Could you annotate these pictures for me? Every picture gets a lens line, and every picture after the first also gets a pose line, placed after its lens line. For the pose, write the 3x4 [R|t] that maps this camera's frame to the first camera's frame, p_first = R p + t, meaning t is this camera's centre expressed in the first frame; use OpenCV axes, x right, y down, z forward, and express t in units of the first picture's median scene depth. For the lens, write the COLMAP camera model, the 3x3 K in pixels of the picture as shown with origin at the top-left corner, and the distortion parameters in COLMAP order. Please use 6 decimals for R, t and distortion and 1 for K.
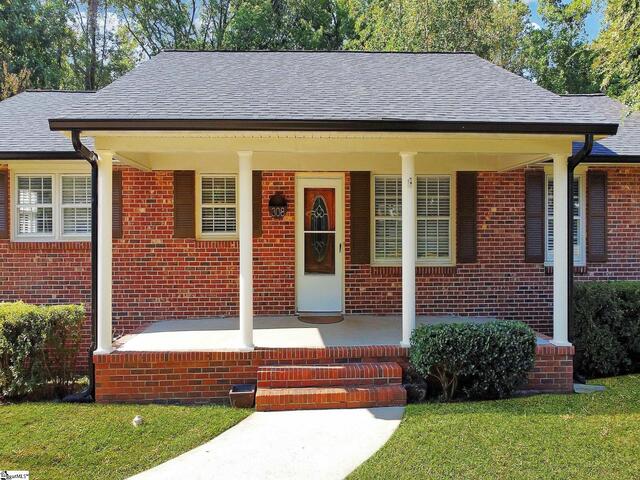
lens RADIAL K [[517.3, 0, 318.9], [0, 517.3, 269.8], [0, 0, 1]] dist [-0.001262, -0.003068]
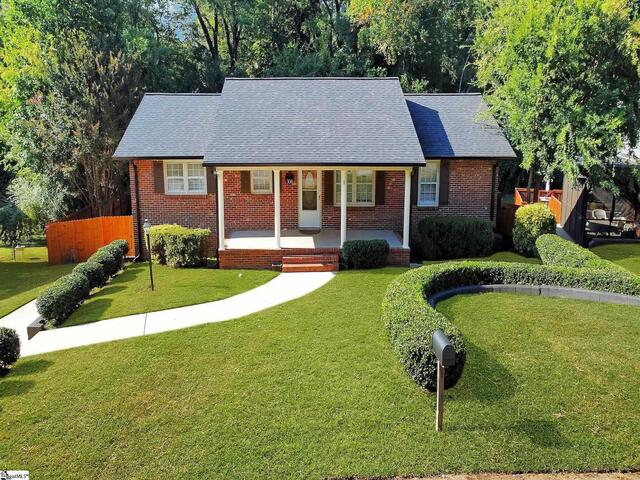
lens RADIAL K [[517.3, 0, 318.9], [0, 517.3, 269.8], [0, 0, 1]] dist [-0.001262, -0.003068]
pose [[0.999725, 0.011674, -0.020314, 0.107842], [-0.005872, 0.964191, 0.265144, -0.401957], [0.022682, -0.264952, 0.963995, -1.402535]]
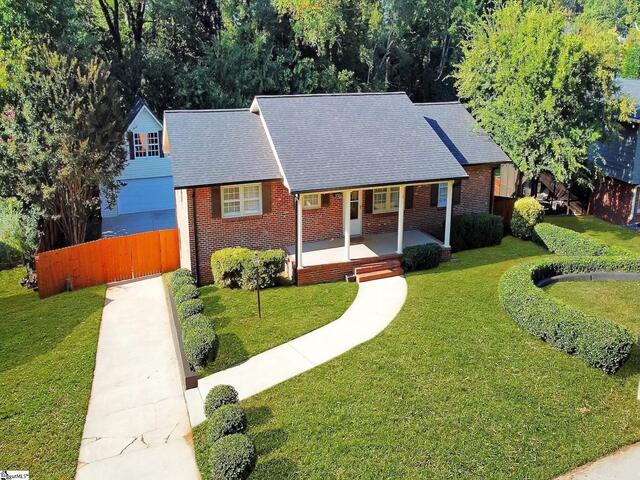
lens RADIAL K [[517.3, 0, 318.9], [0, 517.3, 269.8], [0, 0, 1]] dist [-0.001262, -0.003068]
pose [[0.946742, -0.115571, 0.300539, -1.094120], [0.007277, 0.940809, 0.338860, -0.717485], [-0.321912, -0.318626, 0.891544, -1.389163]]
